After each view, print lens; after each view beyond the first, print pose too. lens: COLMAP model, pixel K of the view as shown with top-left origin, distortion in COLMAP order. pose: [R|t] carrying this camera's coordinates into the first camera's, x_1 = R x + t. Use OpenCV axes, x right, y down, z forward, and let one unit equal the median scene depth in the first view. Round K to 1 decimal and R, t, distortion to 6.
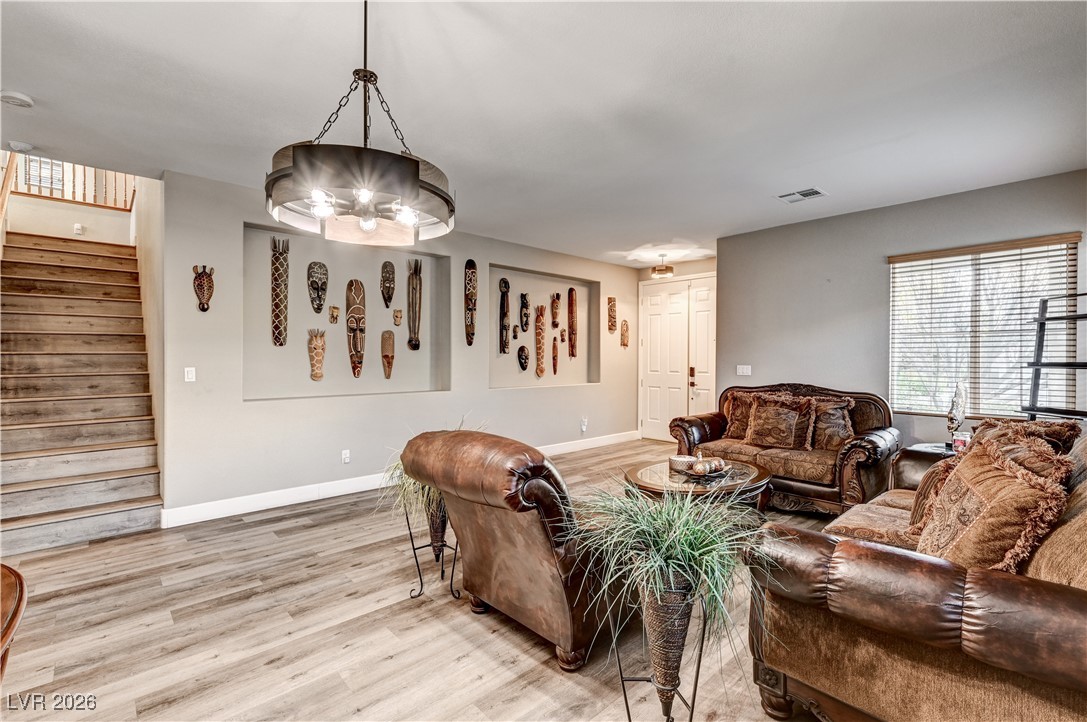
lens RADIAL K [[483.4, 0, 543.9], [0, 483.4, 360.2], [0, 0, 1]] dist [-0.005394, 0.002313]
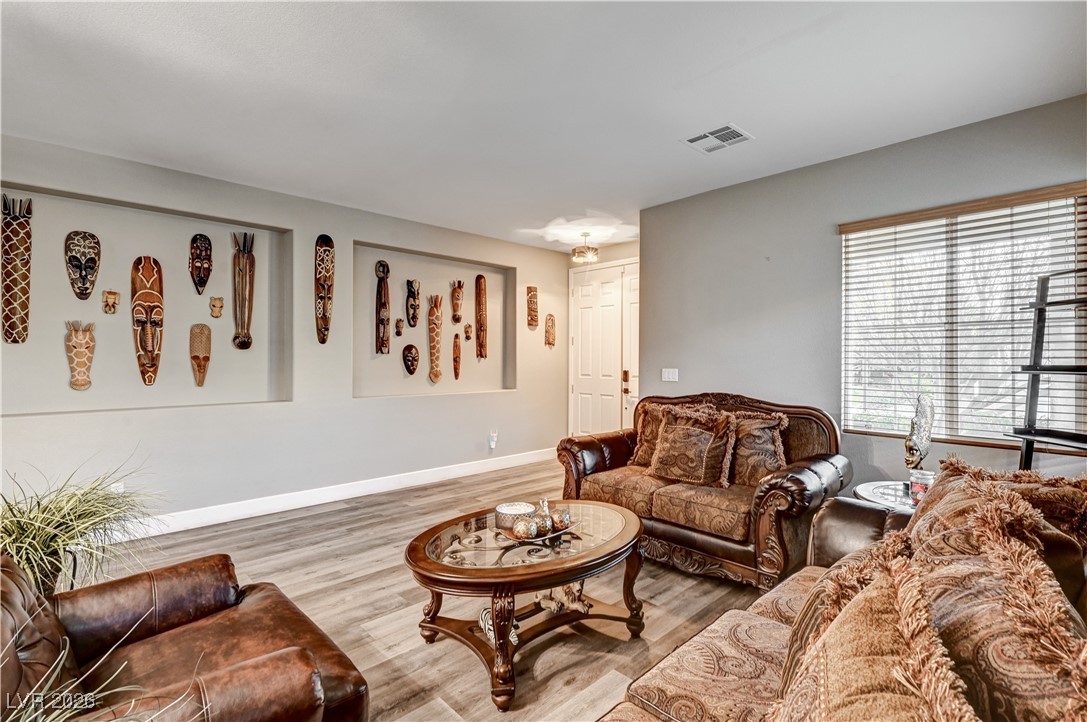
lens RADIAL K [[500.1, 0, 541.6], [0, 500.1, 358.3], [0, 0, 1]] dist [0.002663, -0.001997]
pose [[0.999899, -0.000695, 0.014228, 0.228208], [0.000783, 0.999981, -0.006165, -0.001601], [-0.014223, 0.006176, 0.999880, 0.217609]]
